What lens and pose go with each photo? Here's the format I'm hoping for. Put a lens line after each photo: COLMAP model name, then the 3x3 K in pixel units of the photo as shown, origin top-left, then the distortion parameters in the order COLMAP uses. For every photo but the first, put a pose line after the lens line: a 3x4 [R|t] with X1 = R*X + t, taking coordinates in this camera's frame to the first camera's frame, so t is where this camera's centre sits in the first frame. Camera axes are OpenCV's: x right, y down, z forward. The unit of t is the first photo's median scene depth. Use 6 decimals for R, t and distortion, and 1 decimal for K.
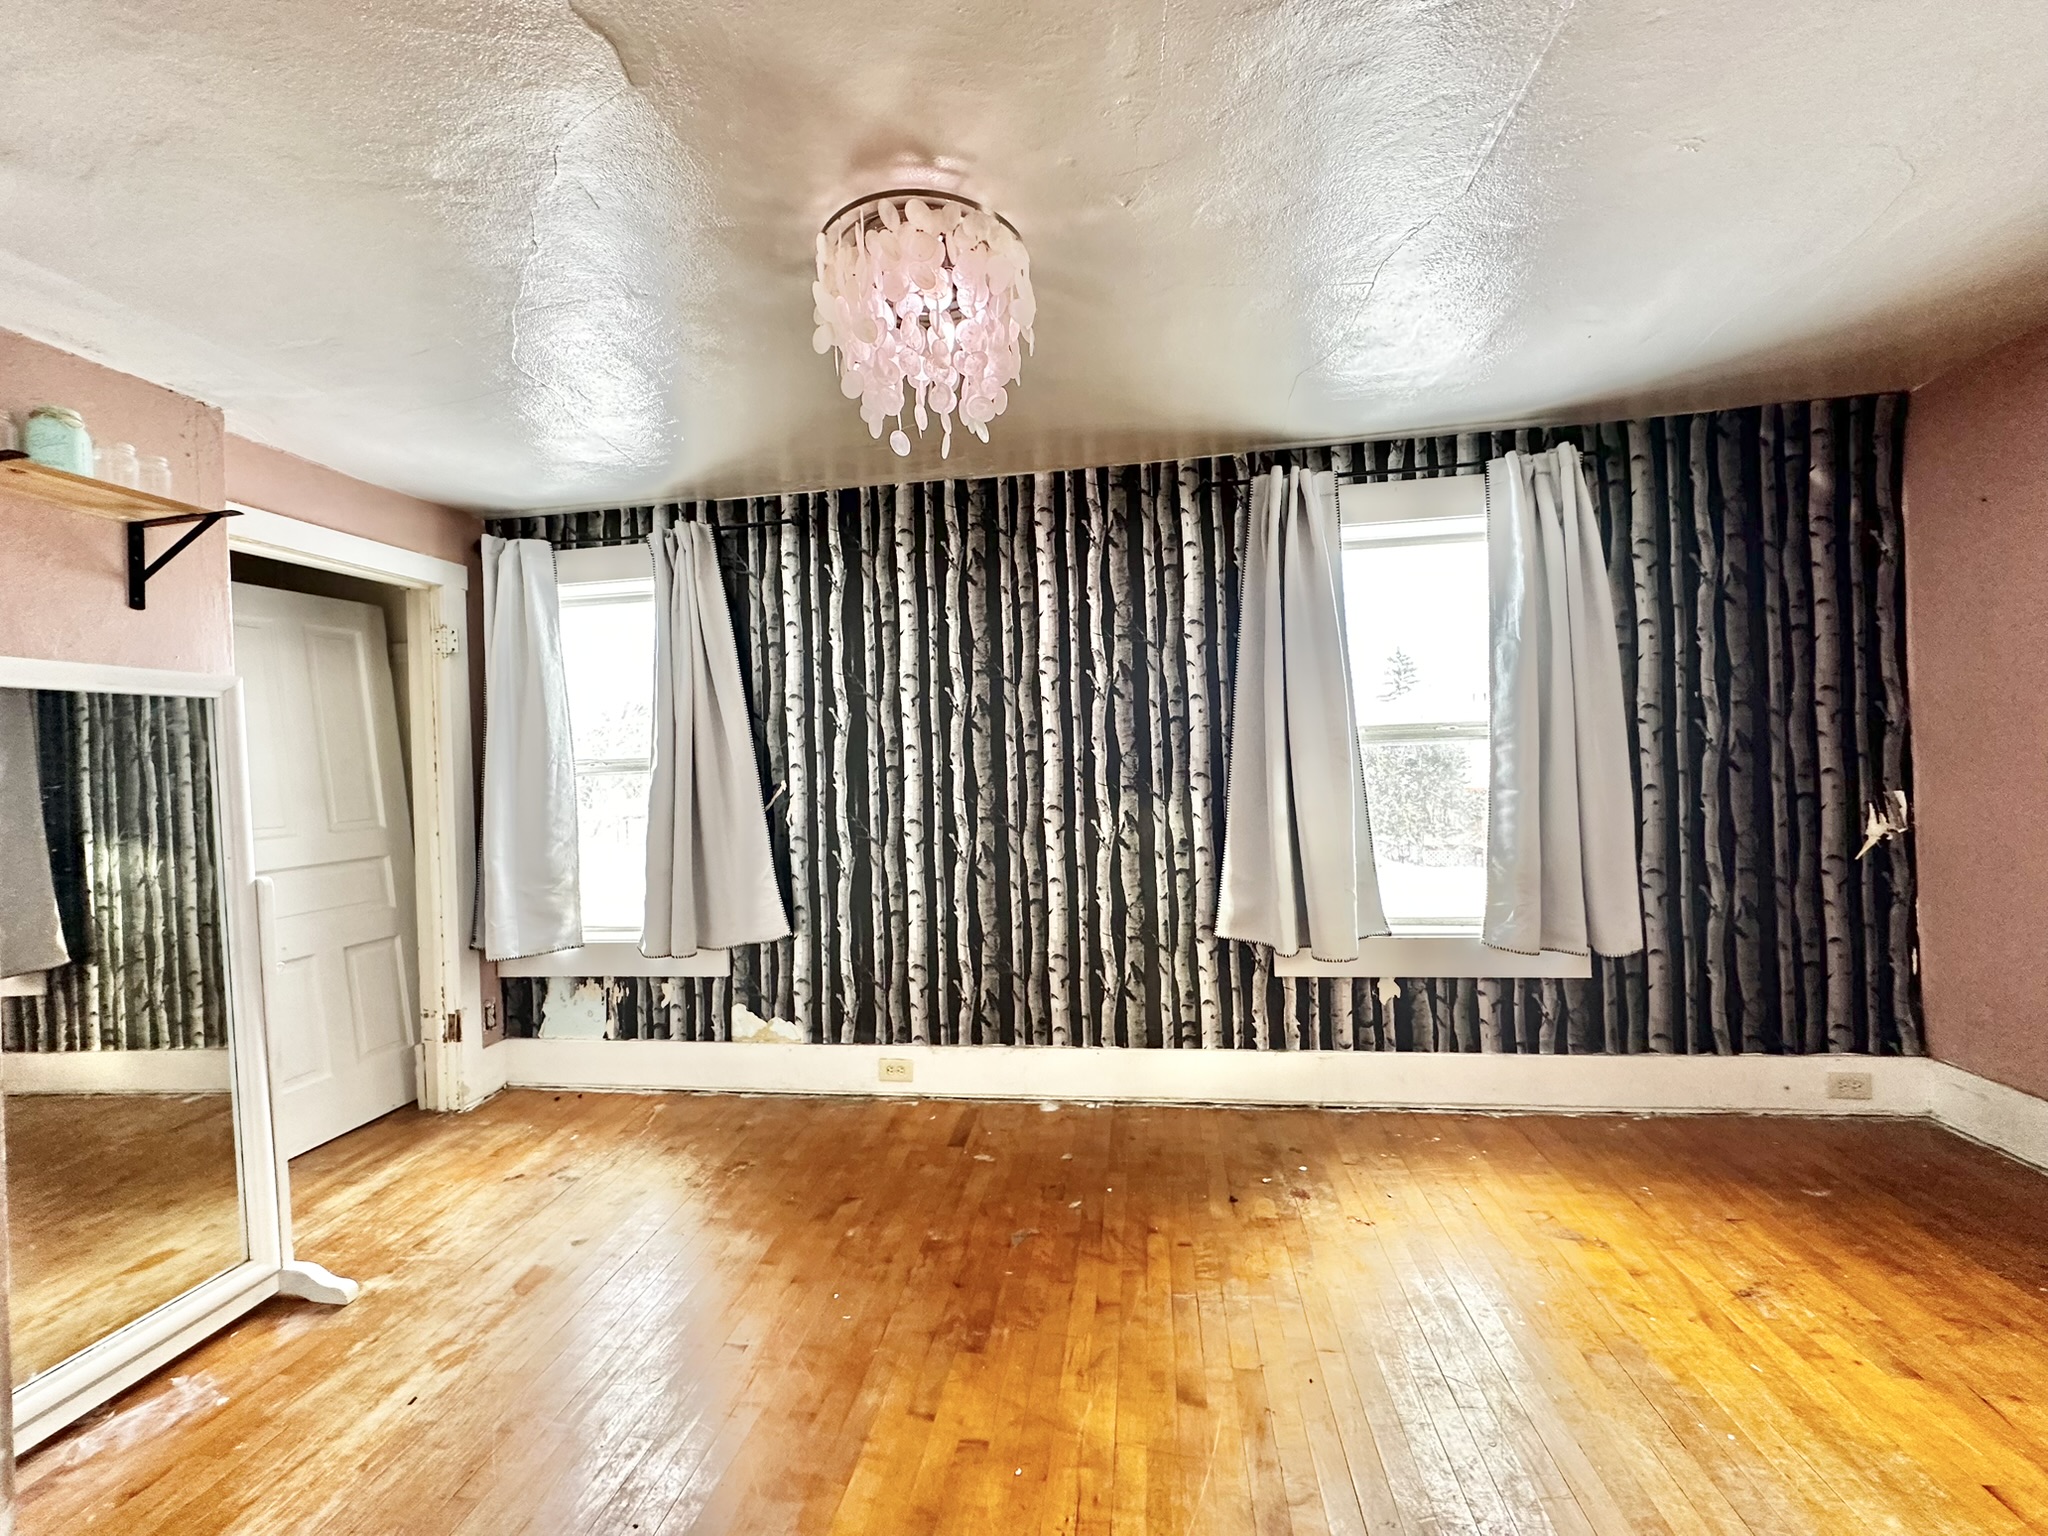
lens RADIAL K [[812.8, 0, 1023.3], [0, 812.8, 766.1], [0, 0, 1]] dist [-0.003854, 0.000597]
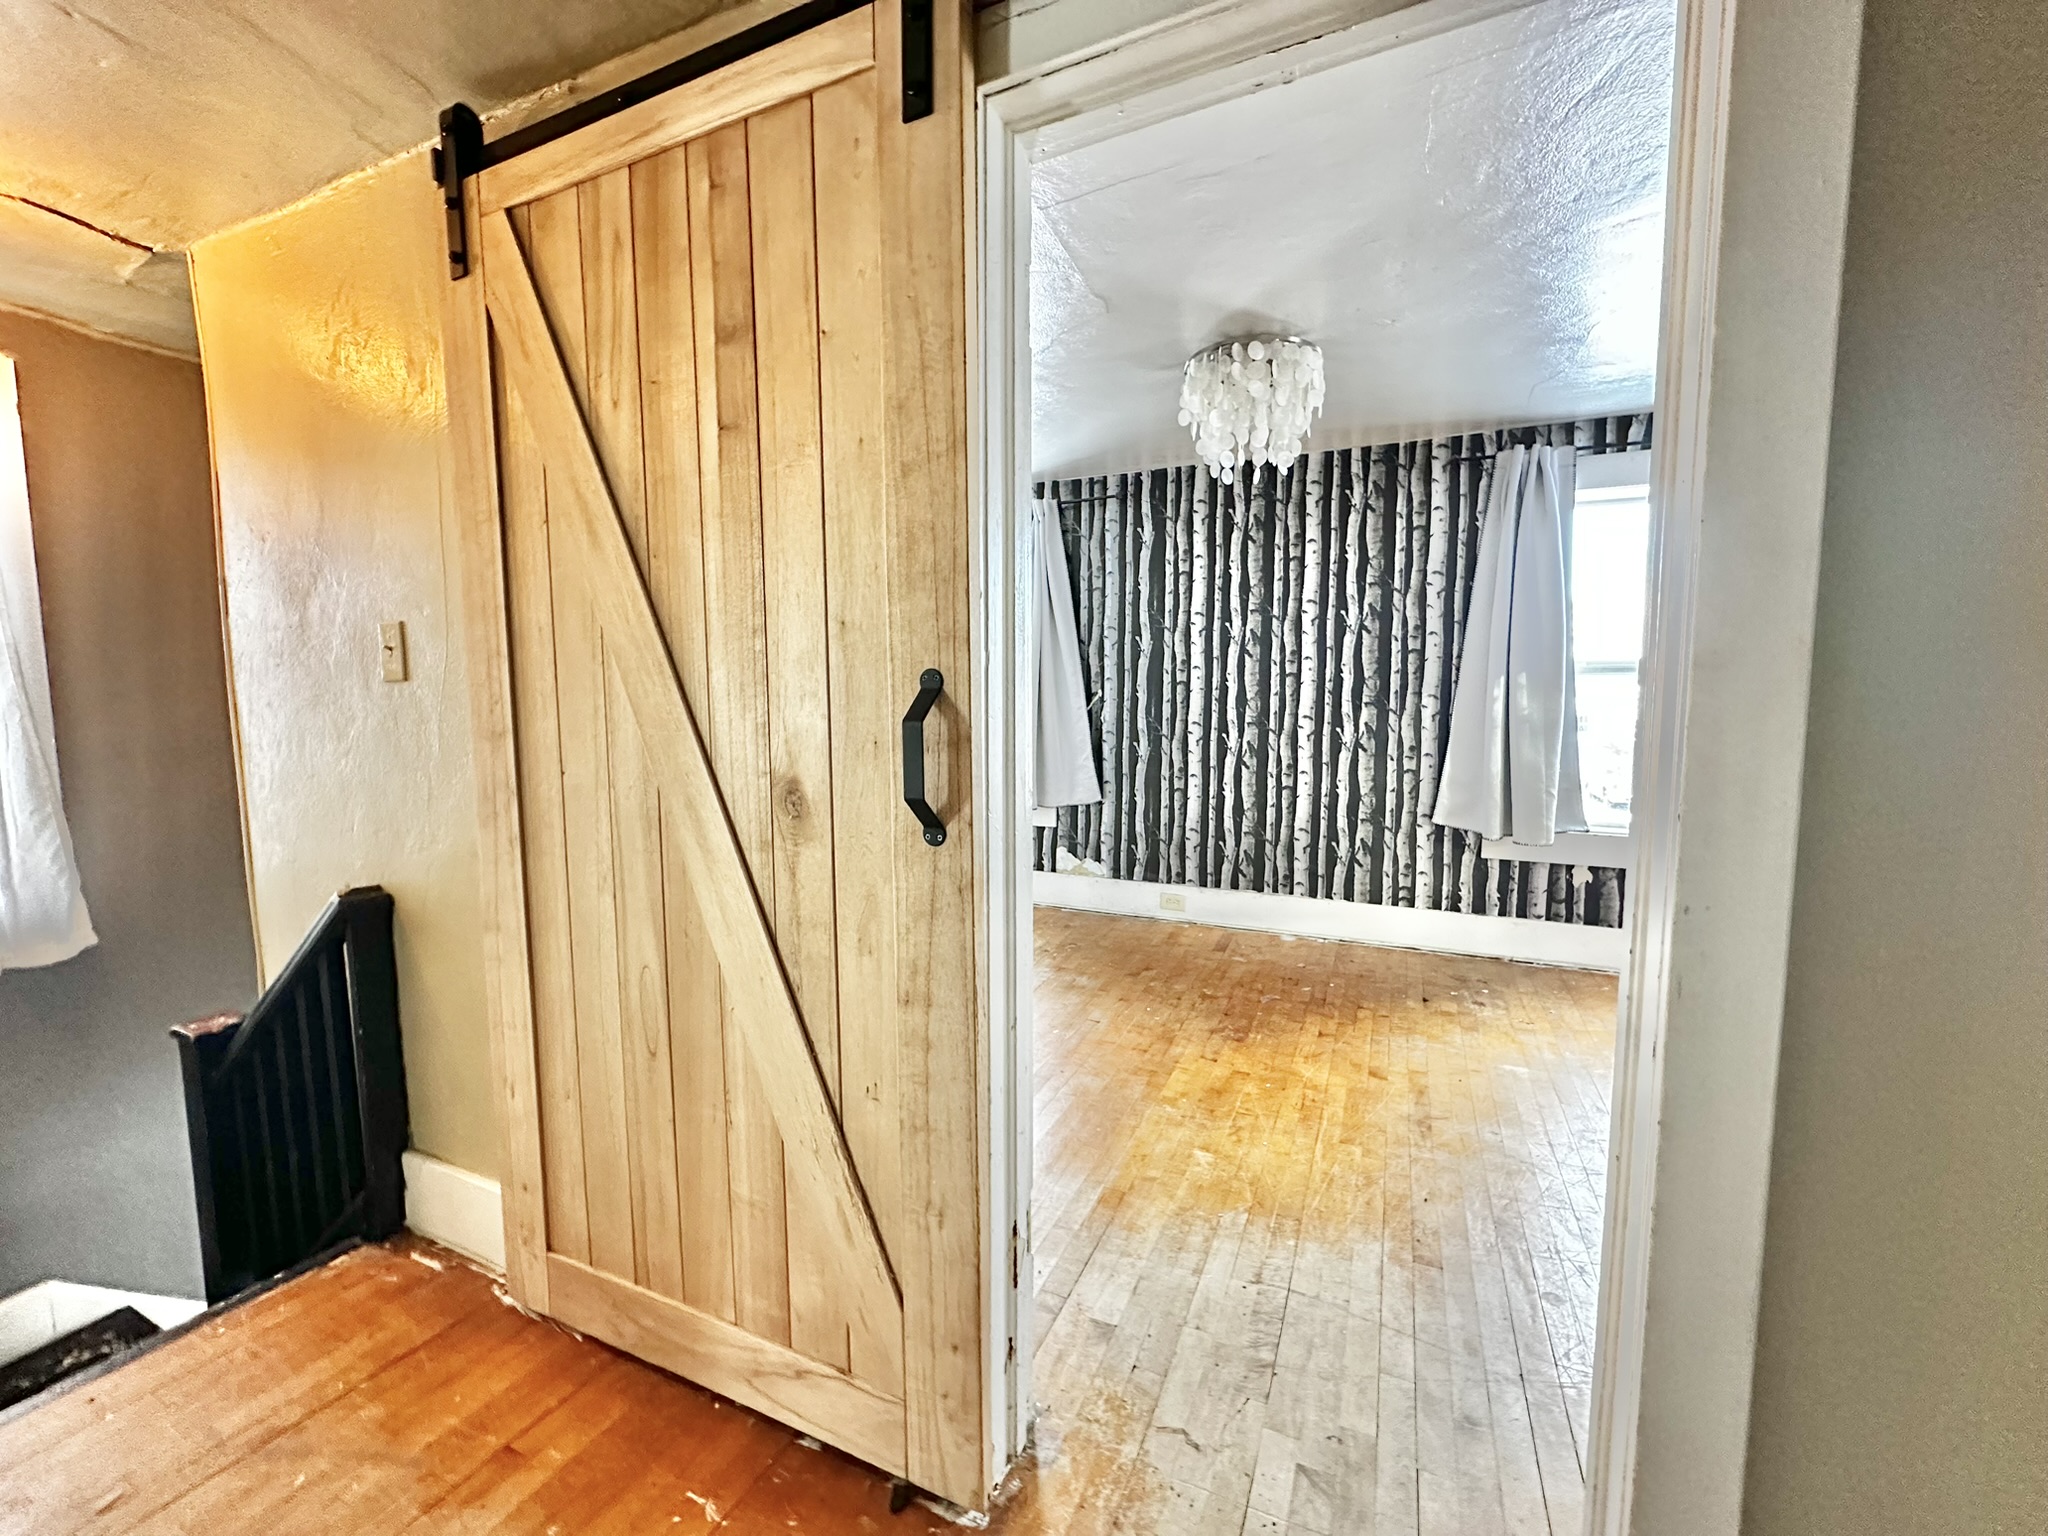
lens RADIAL K [[812.8, 0, 1023.3], [0, 812.8, 766.1], [0, 0, 1]] dist [-0.003854, 0.000597]
pose [[0.959689, 0.060496, -0.274476, -0.037680], [-0.031384, 0.993519, 0.109245, 0.000575], [0.279306, -0.096227, 0.955368, -0.392418]]
